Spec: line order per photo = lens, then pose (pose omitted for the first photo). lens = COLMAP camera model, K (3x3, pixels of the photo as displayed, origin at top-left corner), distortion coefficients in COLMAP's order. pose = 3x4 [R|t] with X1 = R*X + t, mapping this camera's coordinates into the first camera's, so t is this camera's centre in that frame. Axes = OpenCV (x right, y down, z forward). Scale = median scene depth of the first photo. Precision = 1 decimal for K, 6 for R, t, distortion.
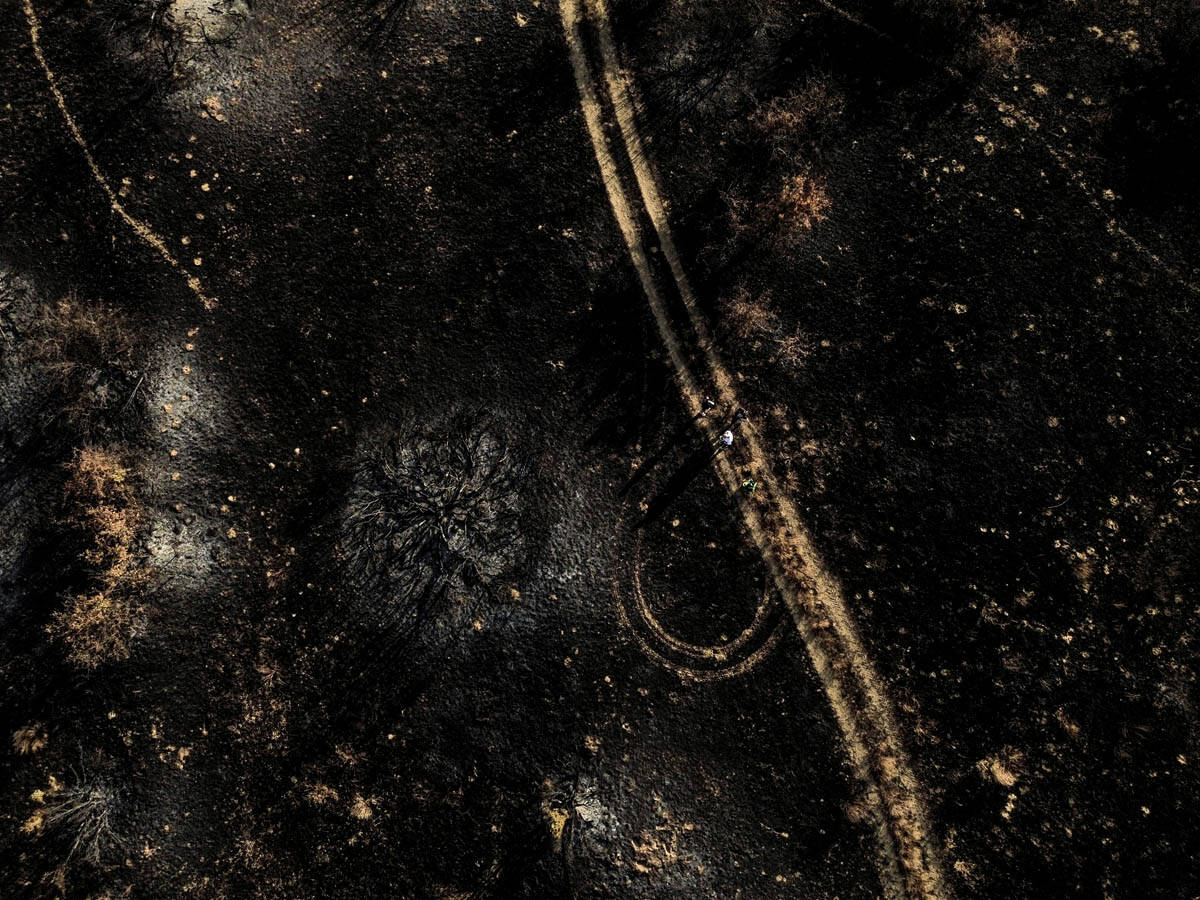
lens RADIAL K [[851.2, 0, 600.0], [0, 851.2, 450.0], [0, 0, 1]] dist [0.067151, -0.052920]
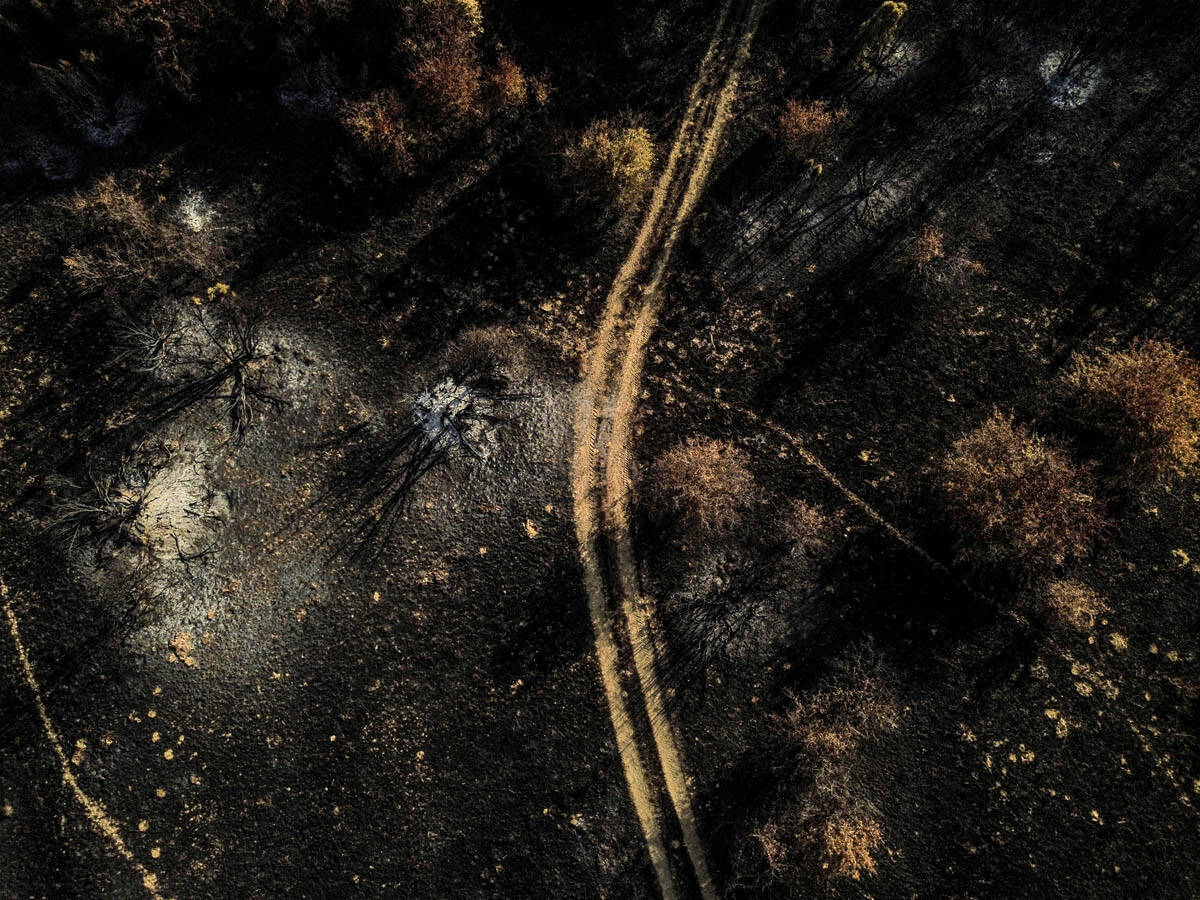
lens RADIAL K [[851.2, 0, 600.0], [0, 851.2, 450.0], [0, 0, 1]] dist [0.067151, -0.052920]
pose [[0.999700, 0.019761, -0.014487, -0.008578], [-0.019728, 0.999802, 0.002410, -0.614721], [0.014531, -0.002123, 0.999892, 0.118800]]
